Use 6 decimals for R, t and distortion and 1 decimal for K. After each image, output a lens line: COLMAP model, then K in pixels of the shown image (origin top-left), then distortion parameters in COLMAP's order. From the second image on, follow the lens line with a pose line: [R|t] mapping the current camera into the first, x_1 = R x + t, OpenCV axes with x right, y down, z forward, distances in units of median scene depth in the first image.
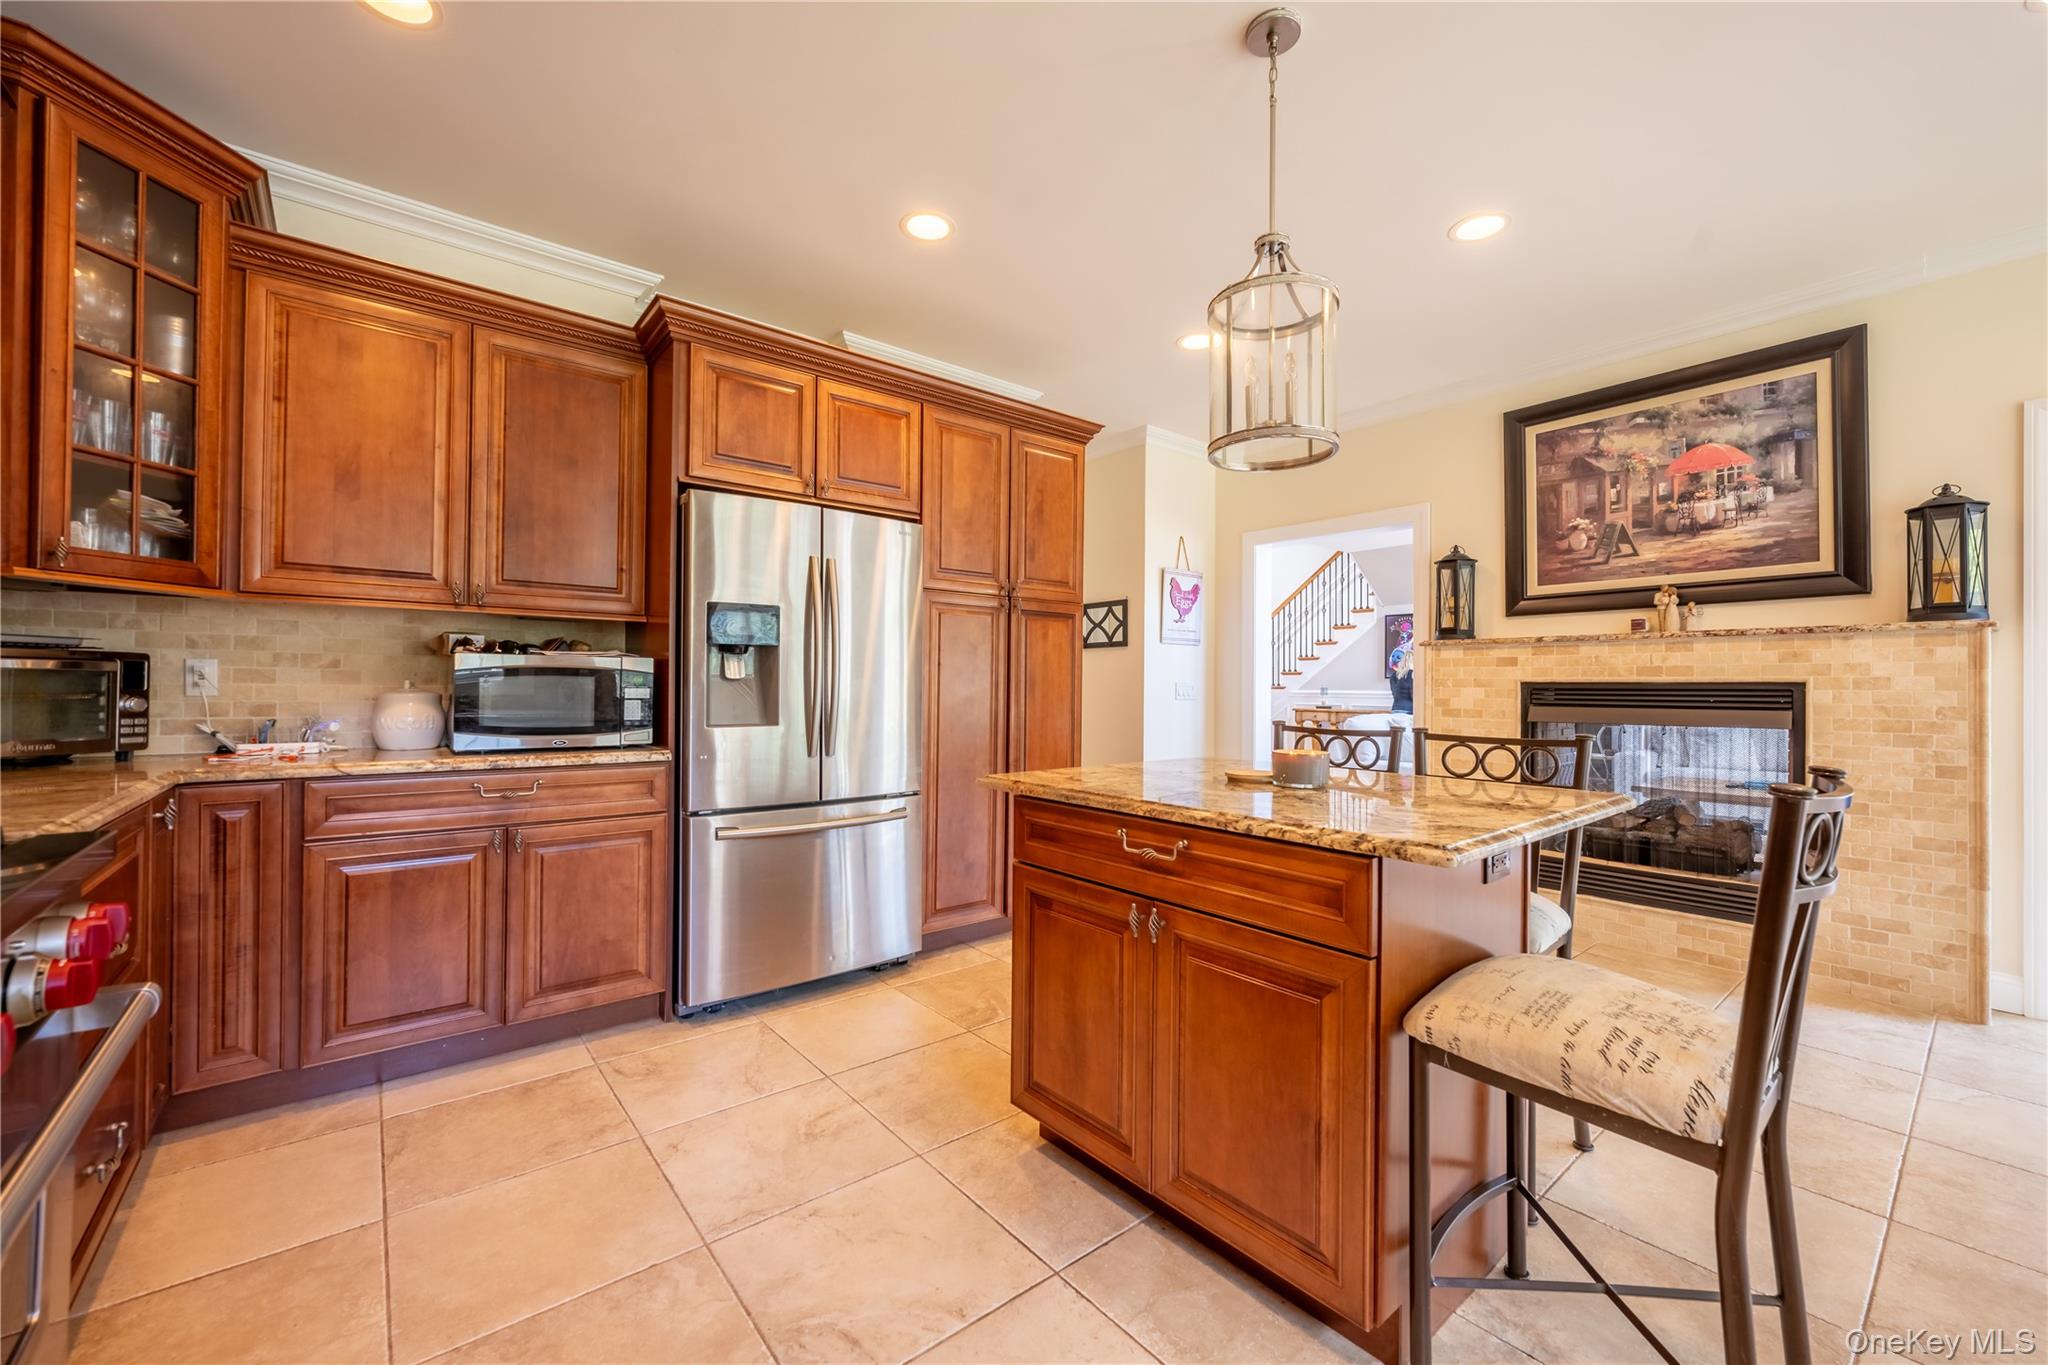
lens RADIAL K [[810.9, 0, 1024.0], [0, 810.9, 682.5], [0, 0, 1]] dist [-0.000543, -0.000081]
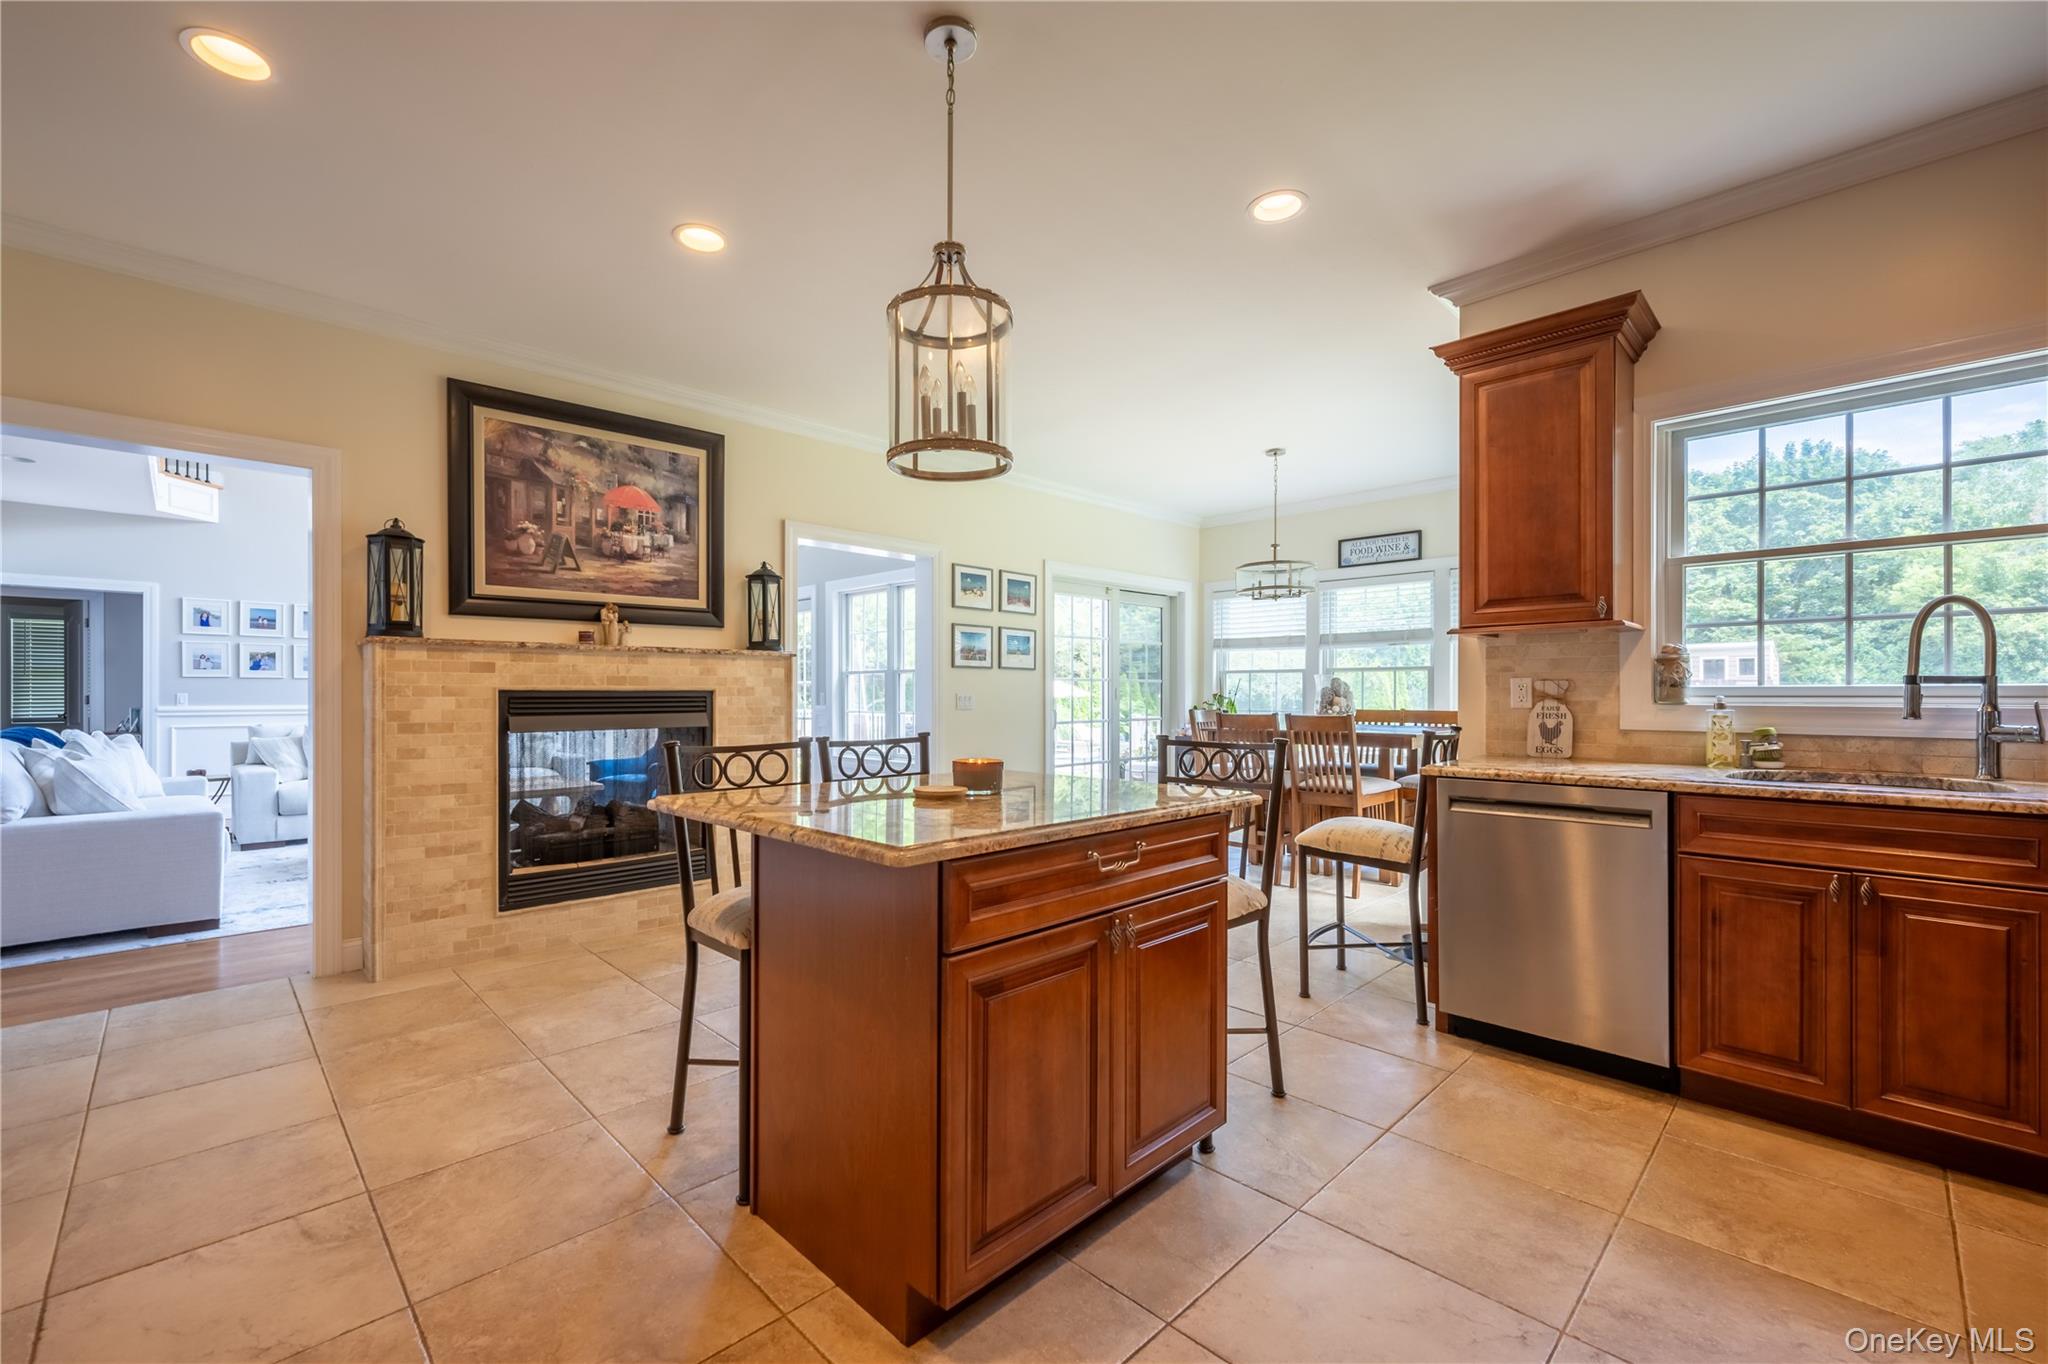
lens RADIAL K [[847.0, 0, 1000.4], [0, 847.0, 690.7], [0, 0, 1]] dist [-0.001252, -0.000264]
pose [[-0.080863, -0.002356, 0.996722, -0.403228], [-0.004026, 0.999990, 0.002037, -0.004481], [-0.996717, -0.003848, -0.080872, 0.555774]]
